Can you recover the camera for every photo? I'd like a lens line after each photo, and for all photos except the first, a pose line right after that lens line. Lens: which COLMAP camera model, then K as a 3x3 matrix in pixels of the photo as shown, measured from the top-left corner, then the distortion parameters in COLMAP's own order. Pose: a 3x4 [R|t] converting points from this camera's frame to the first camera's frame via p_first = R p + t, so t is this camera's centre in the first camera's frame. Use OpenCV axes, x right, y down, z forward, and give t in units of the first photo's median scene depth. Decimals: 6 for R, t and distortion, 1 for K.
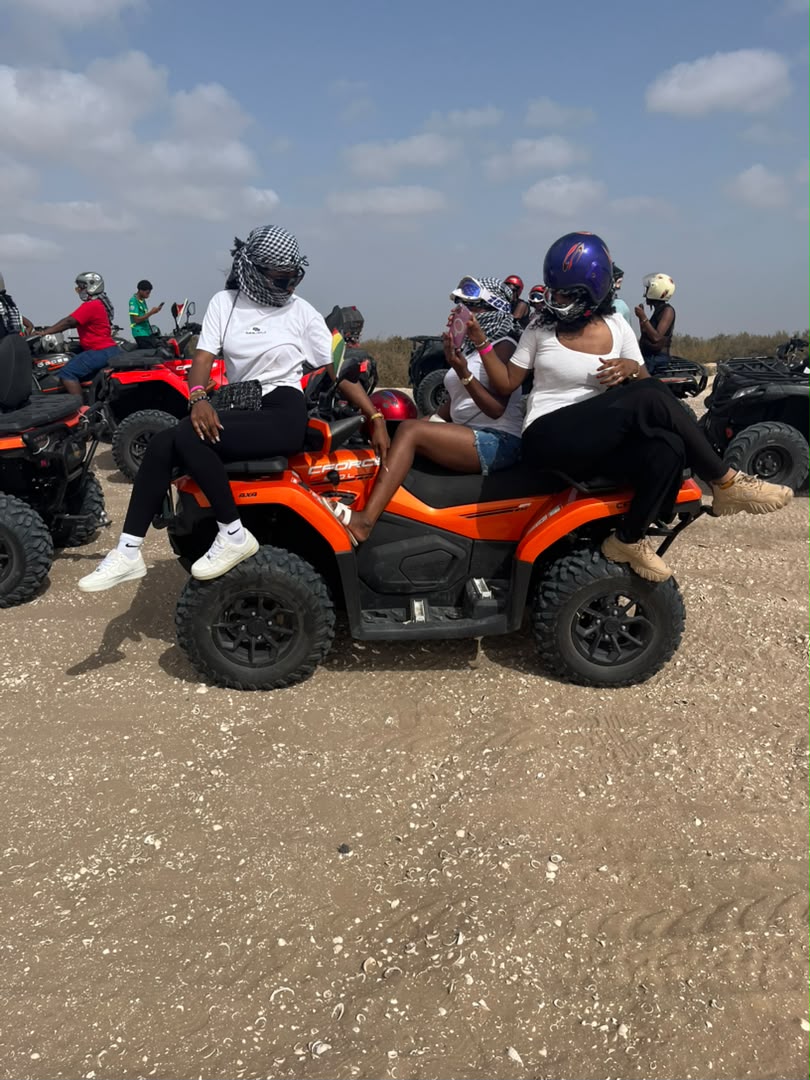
lens RADIAL K [[780.2, 0, 410.3], [0, 780.2, 517.2], [0, 0, 1]] dist [0.075285, -0.087739]
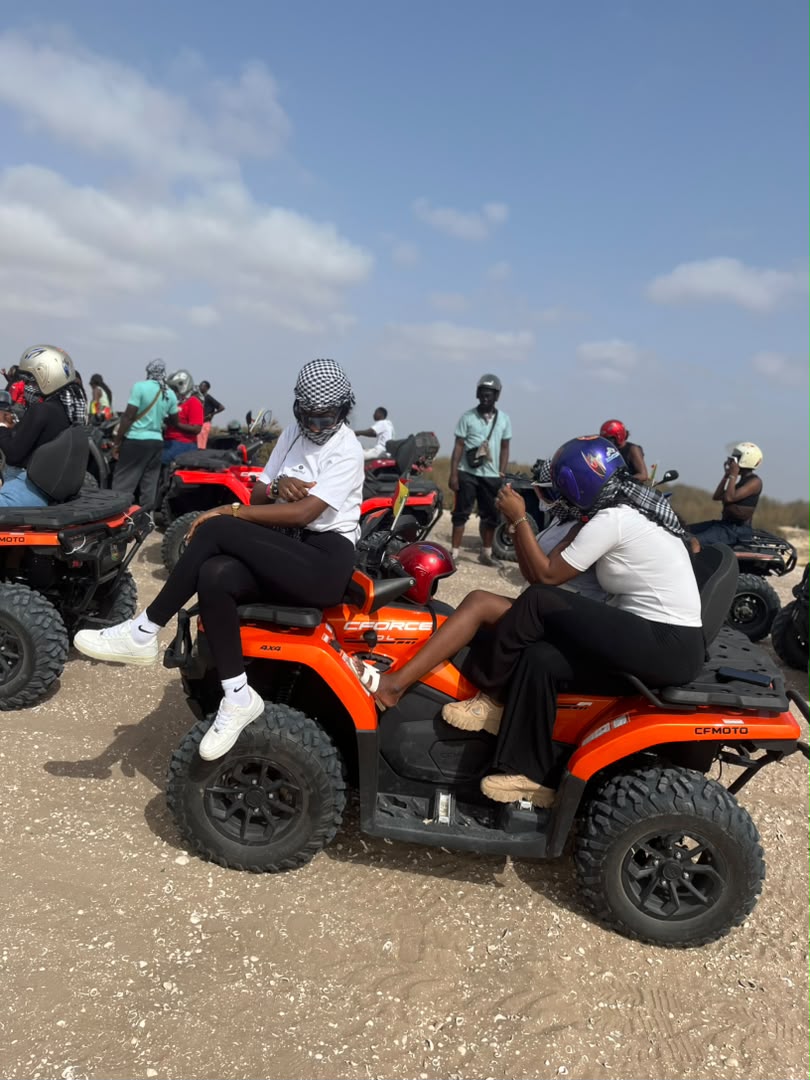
lens RADIAL K [[780.5, 0, 405.0], [0, 780.5, 540.0], [0, 0, 1]] dist [0.073833, -0.082746]
pose [[0.985191, 0.148586, -0.085560, -0.001020], [-0.157396, 0.981659, -0.107573, -0.071891], [0.068007, 0.119447, 0.990509, 0.116122]]
